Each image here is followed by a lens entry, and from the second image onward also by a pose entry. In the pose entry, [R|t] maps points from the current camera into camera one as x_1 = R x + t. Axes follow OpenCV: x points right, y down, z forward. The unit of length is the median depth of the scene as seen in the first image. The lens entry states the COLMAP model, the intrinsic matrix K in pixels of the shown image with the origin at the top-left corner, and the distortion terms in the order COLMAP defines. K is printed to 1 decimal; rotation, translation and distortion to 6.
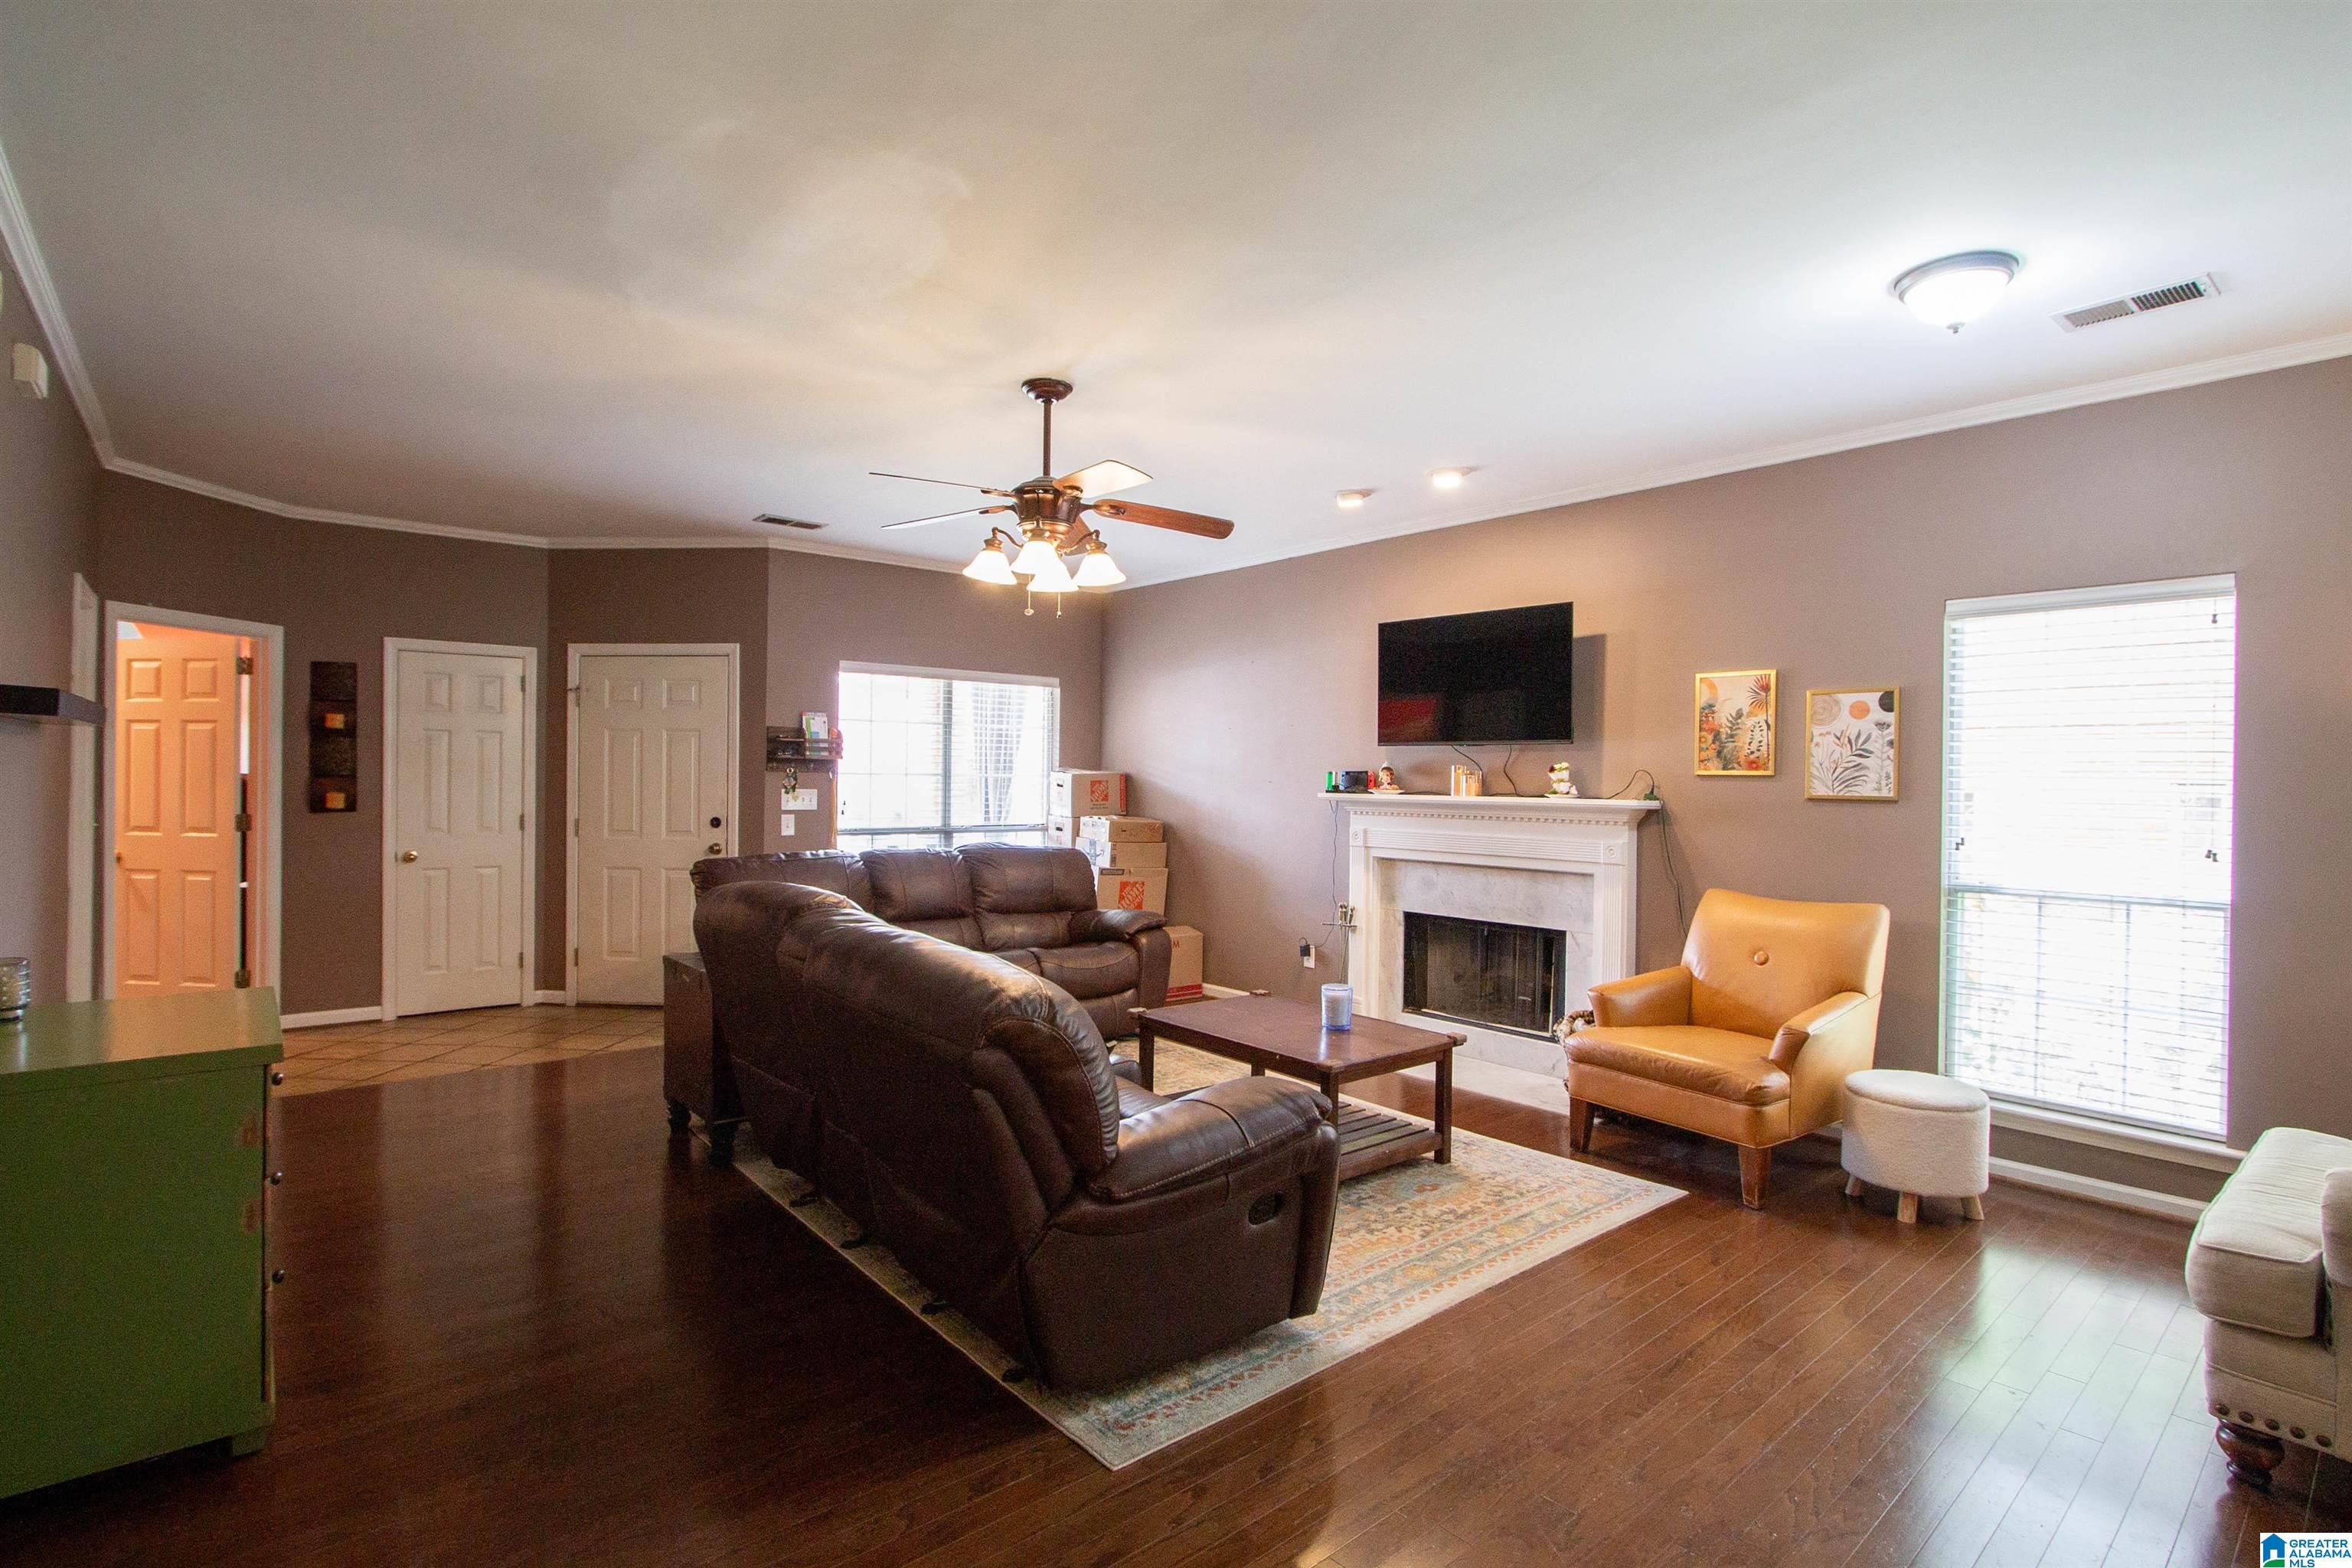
lens RADIAL K [[1106.3, 0, 1195.3], [0, 1106.3, 776.7], [0, 0, 1]] dist [-0.021125, 0.002738]
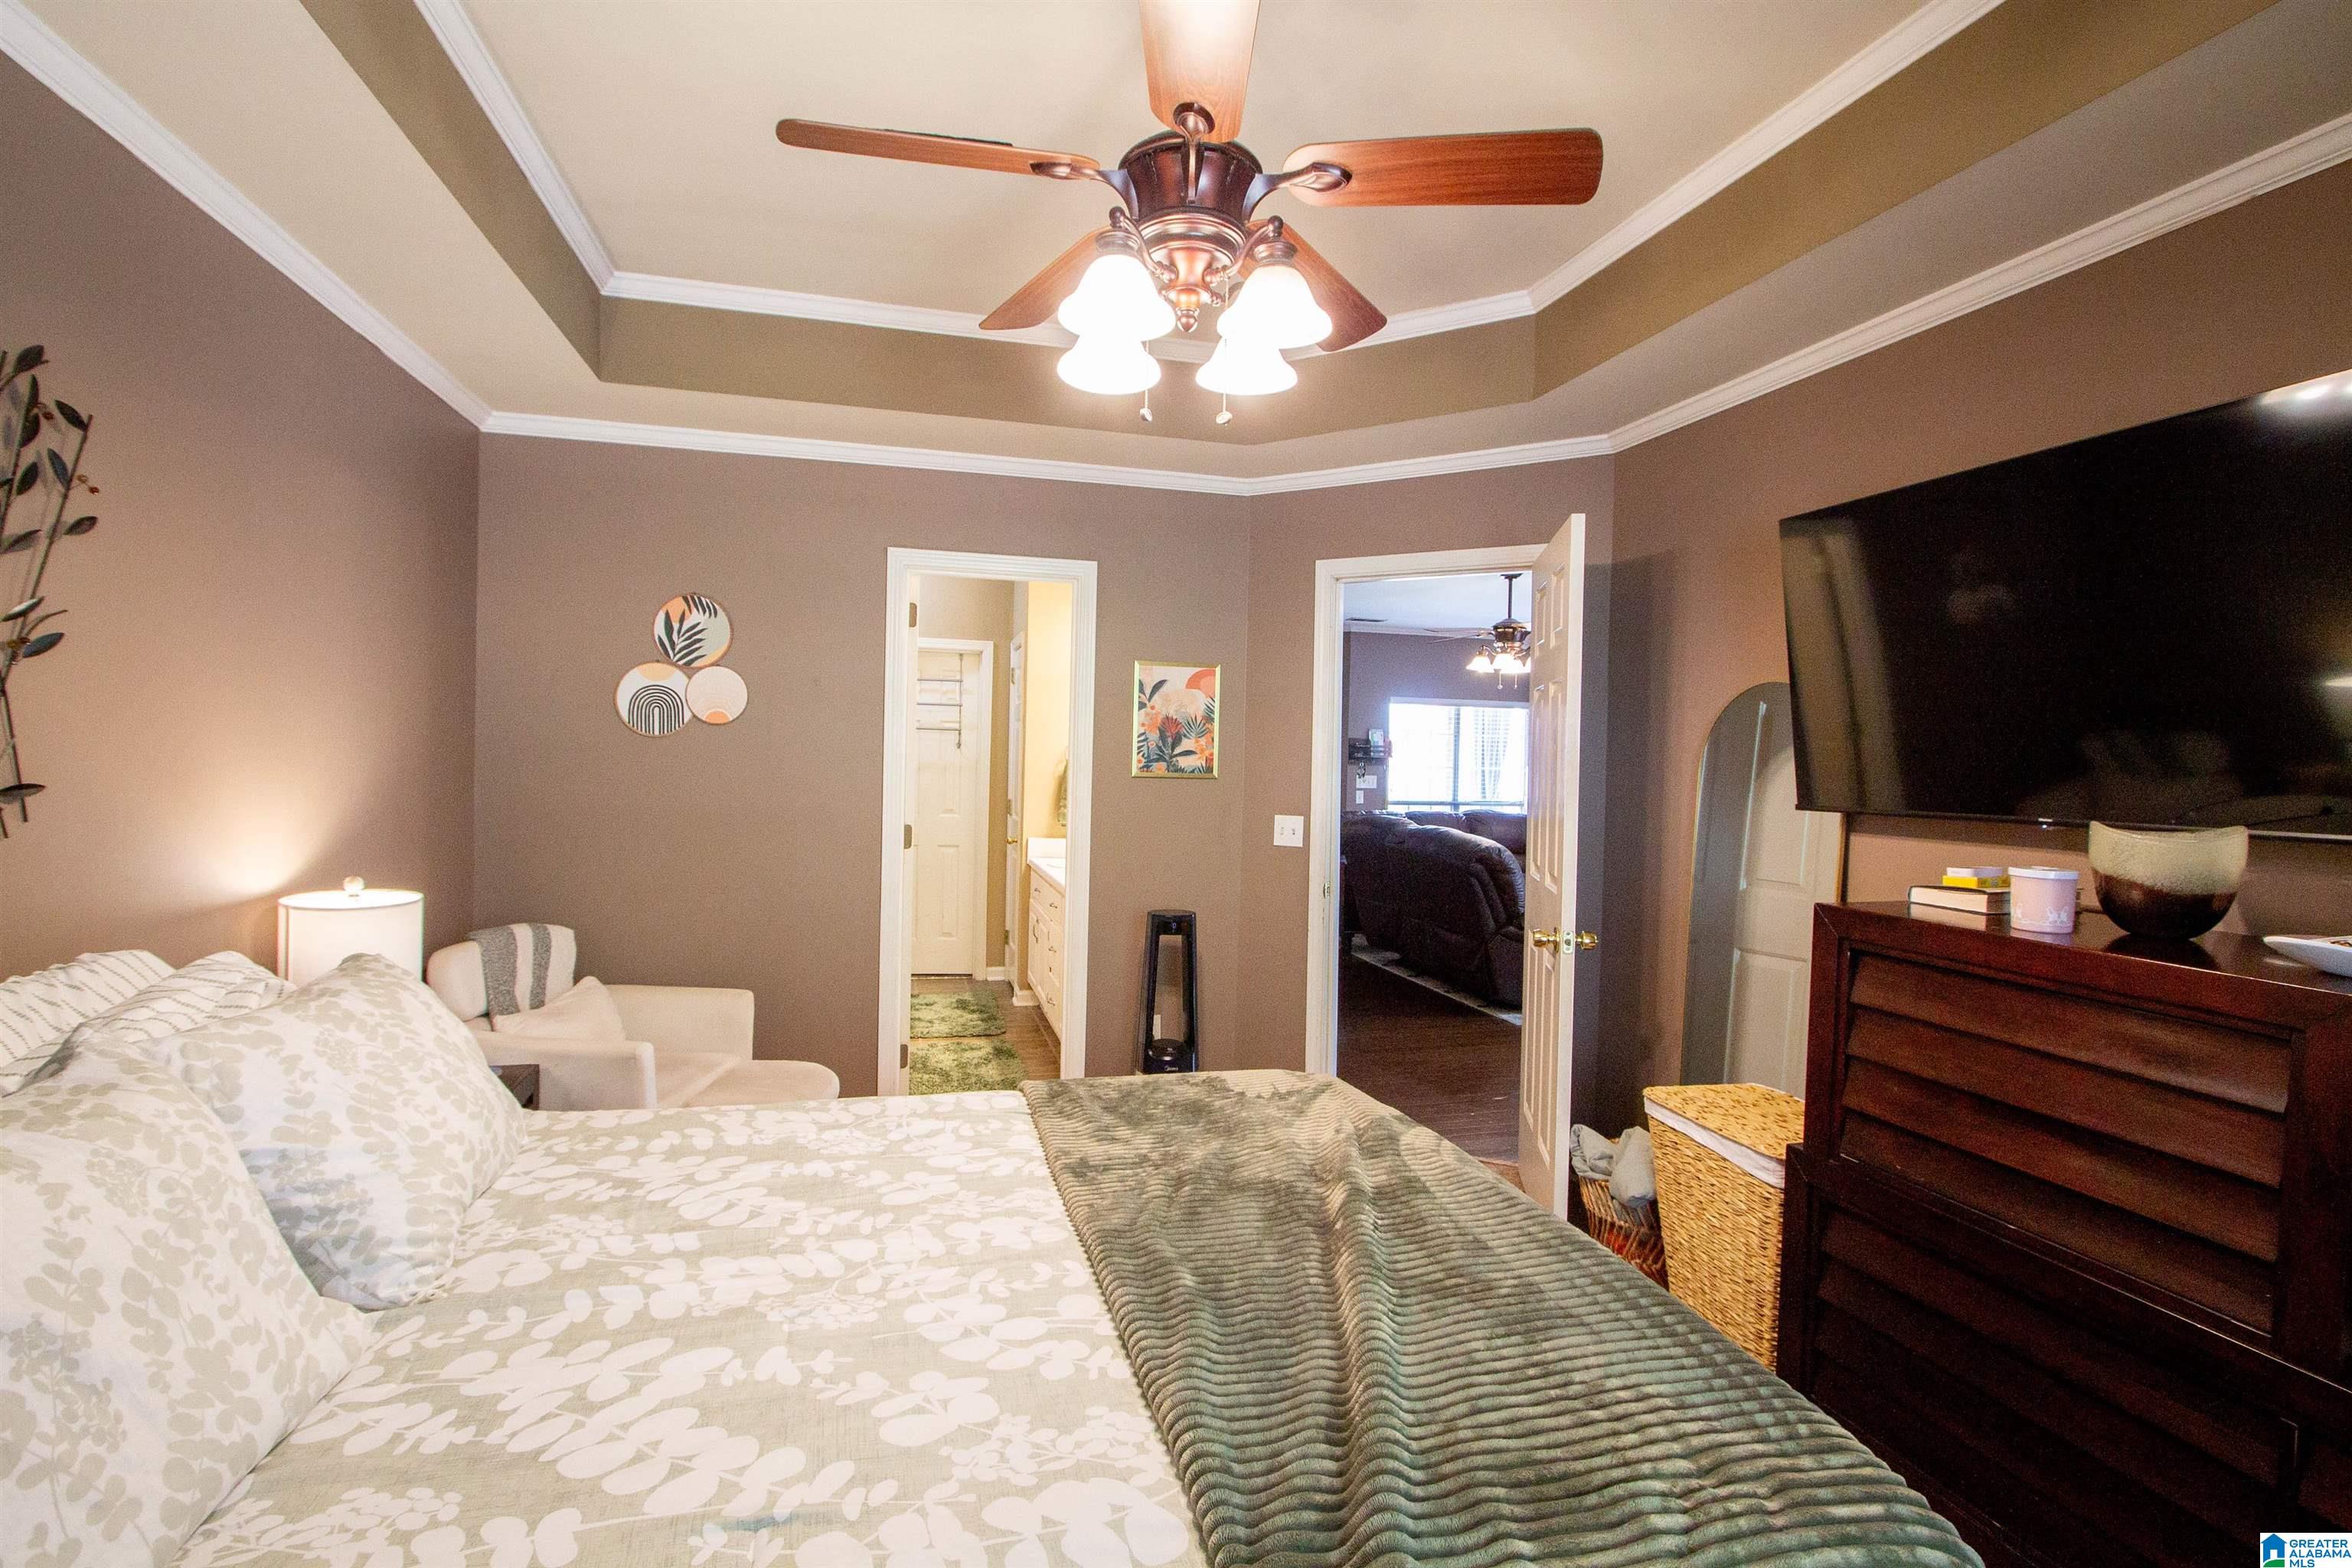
lens RADIAL K [[1106.3, 0, 1184.9], [0, 1106.3, 785.5], [0, 0, 1]] dist [-0.021125, 0.002738]
pose [[0.897589, 0.009247, -0.440736, 0.128137], [-0.002308, 0.999865, 0.016279, -0.000141], [0.440826, -0.013595, 0.897489, -0.613019]]
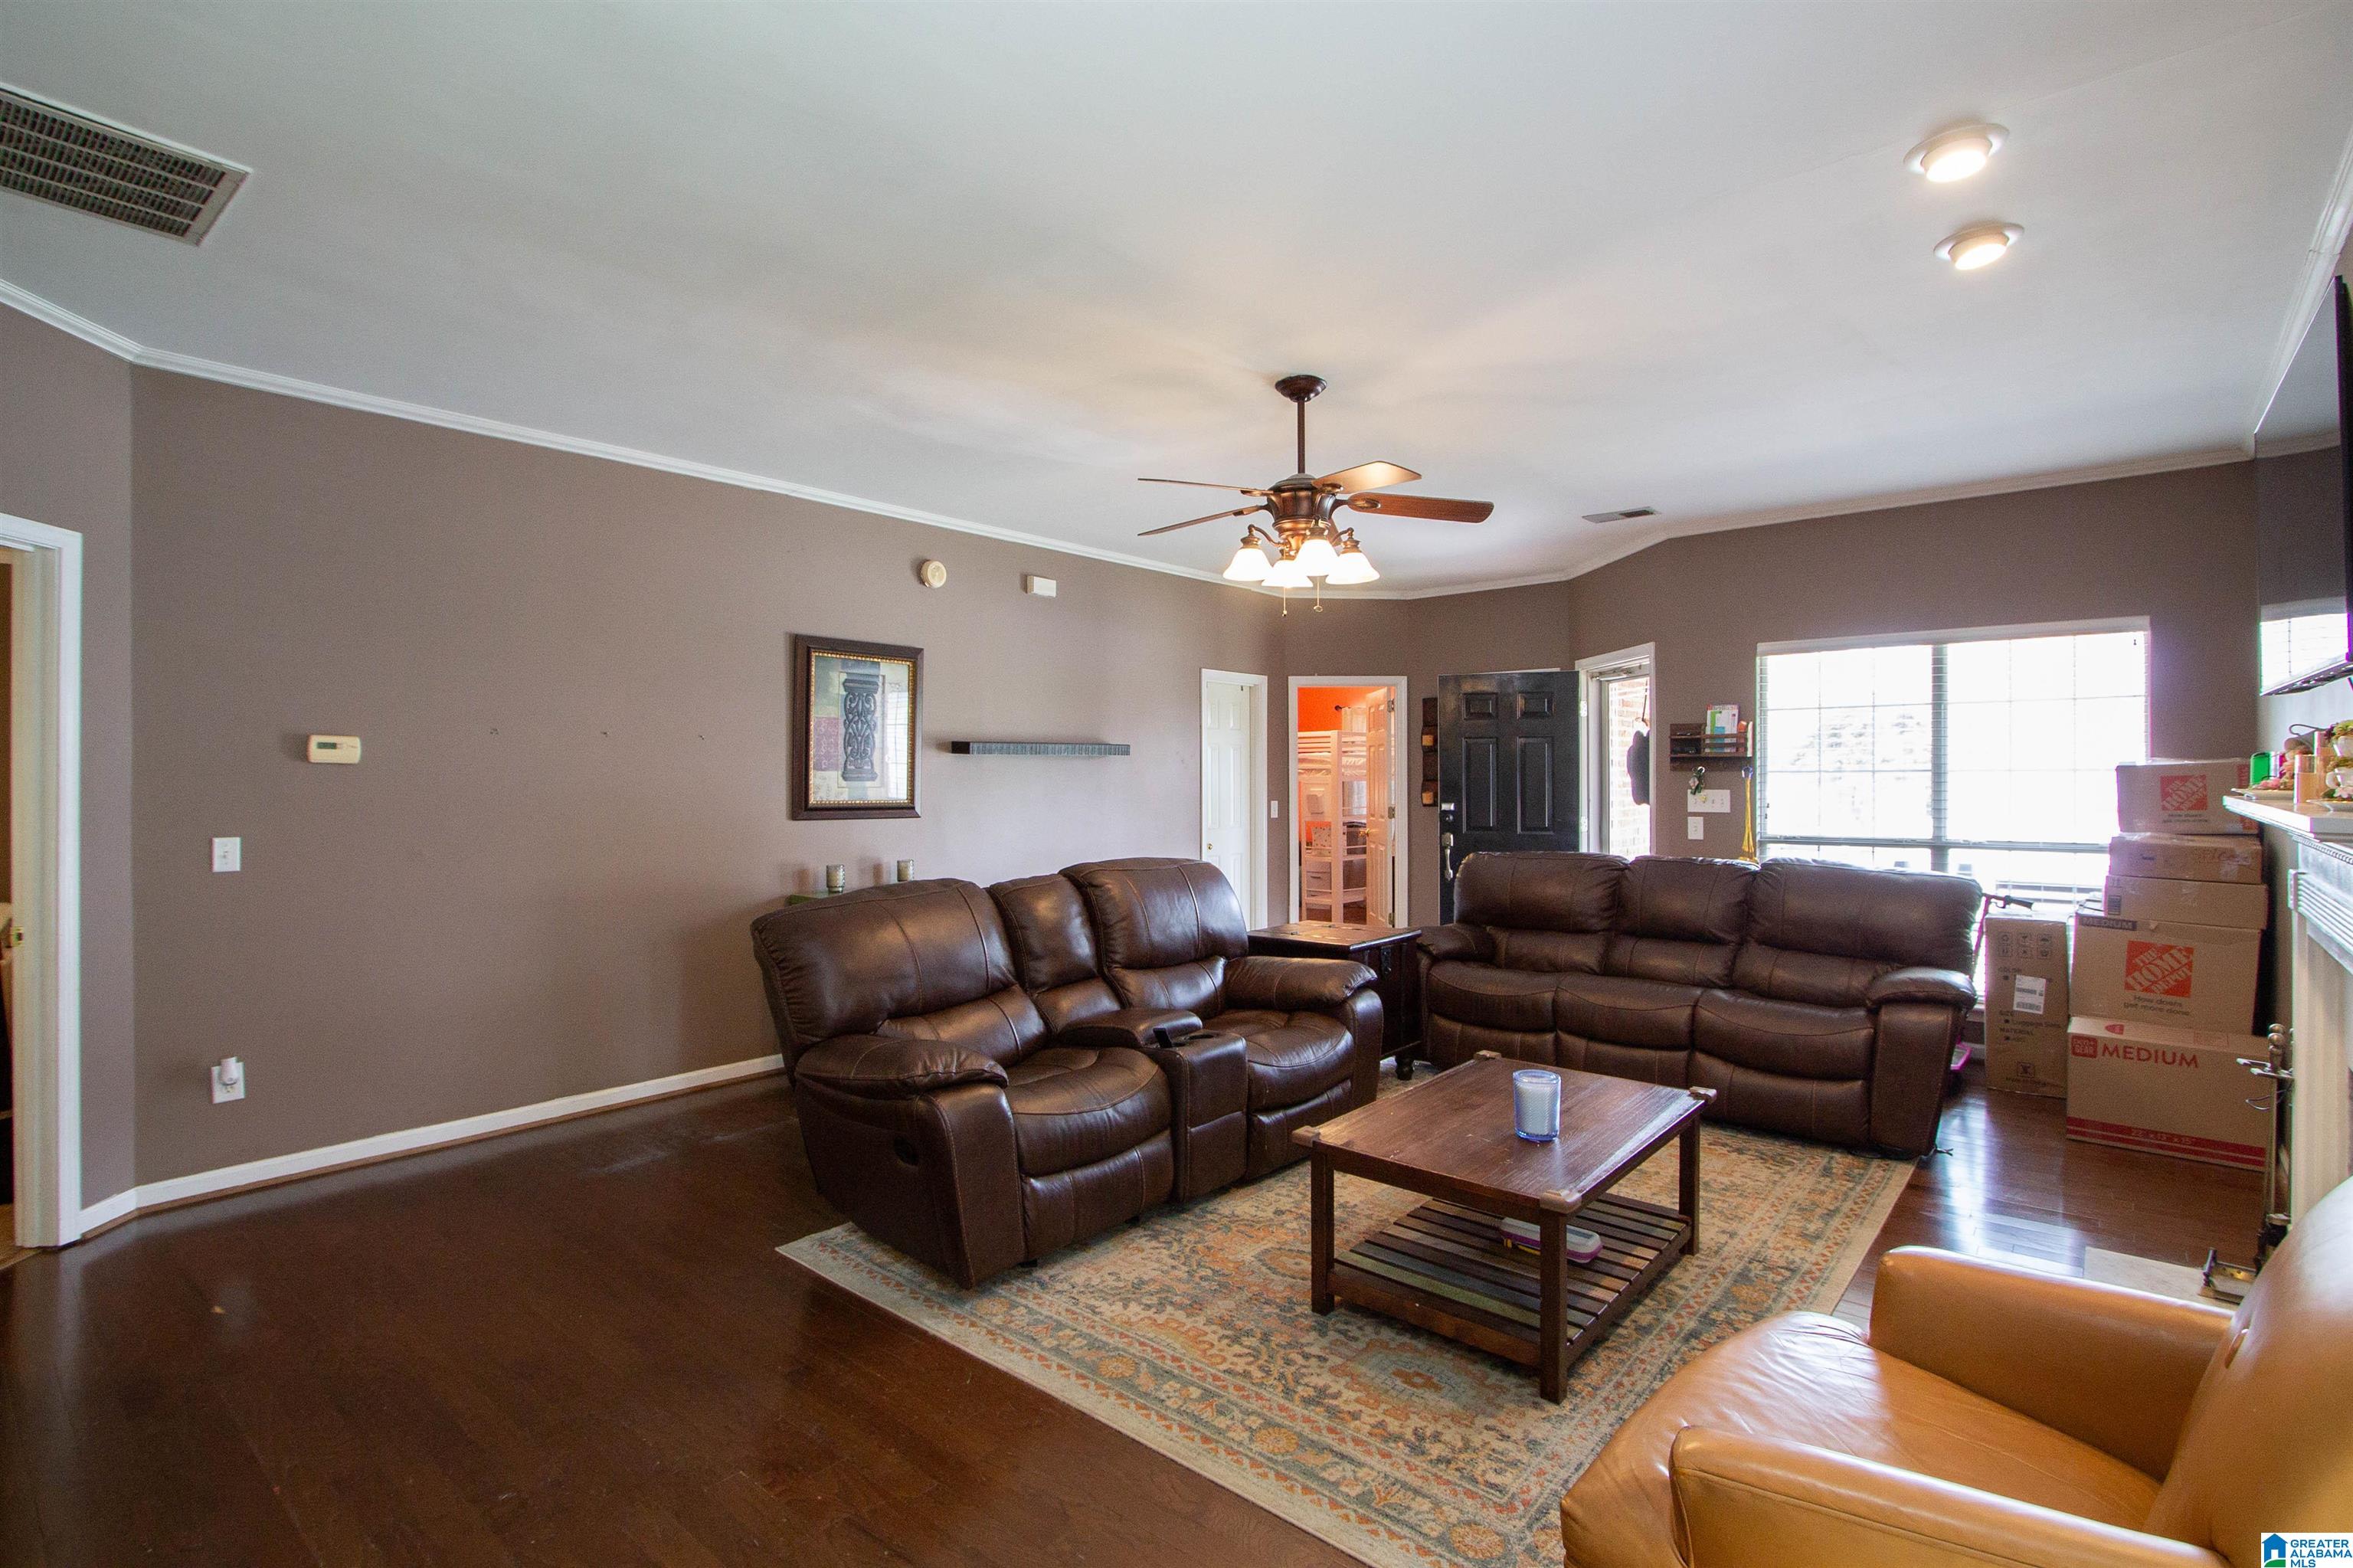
lens RADIAL K [[1106.8, 0, 1200.3], [0, 1106.8, 762.2], [0, 0, 1]] dist [-0.021125, 0.002738]
pose [[0.161768, -0.027449, -0.986447, 0.489405], [0.005412, 0.999623, -0.026928, 0.010873], [0.986814, -0.000983, 0.161856, 0.439821]]
